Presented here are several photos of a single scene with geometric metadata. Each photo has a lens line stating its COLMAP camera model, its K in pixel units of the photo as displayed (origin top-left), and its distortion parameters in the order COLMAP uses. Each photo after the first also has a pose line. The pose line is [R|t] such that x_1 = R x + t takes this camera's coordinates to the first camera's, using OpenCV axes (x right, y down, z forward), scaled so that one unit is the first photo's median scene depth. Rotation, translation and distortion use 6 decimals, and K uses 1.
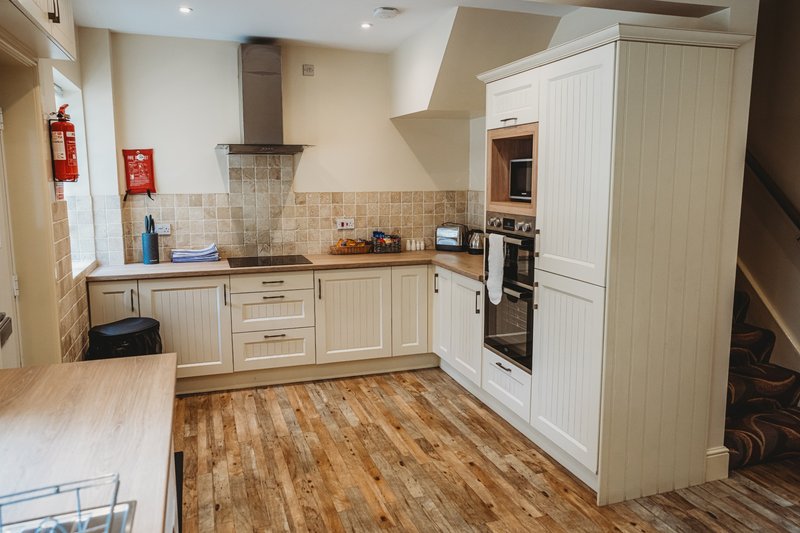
lens RADIAL K [[654.5, 0, 400.0], [0, 654.5, 266.5], [0, 0, 1]] dist [-0.005794, 0.000961]
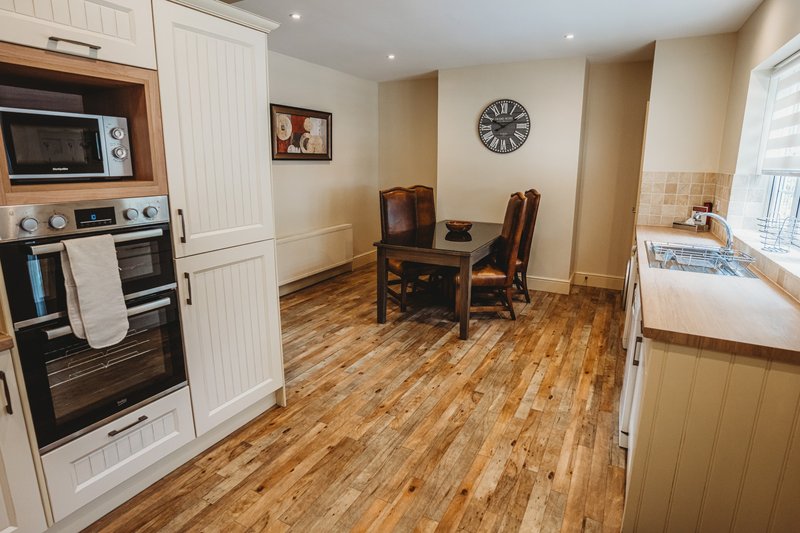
lens RADIAL K [[440.7, 0, 403.3], [0, 440.7, 262.6], [0, 0, 1]] dist [-0.053315, 0.002965]
pose [[-0.711308, -0.158244, 0.684835, -0.365372], [0.091377, 0.945240, 0.313324, -0.136610], [-0.696915, 0.285448, -0.657897, 1.175172]]
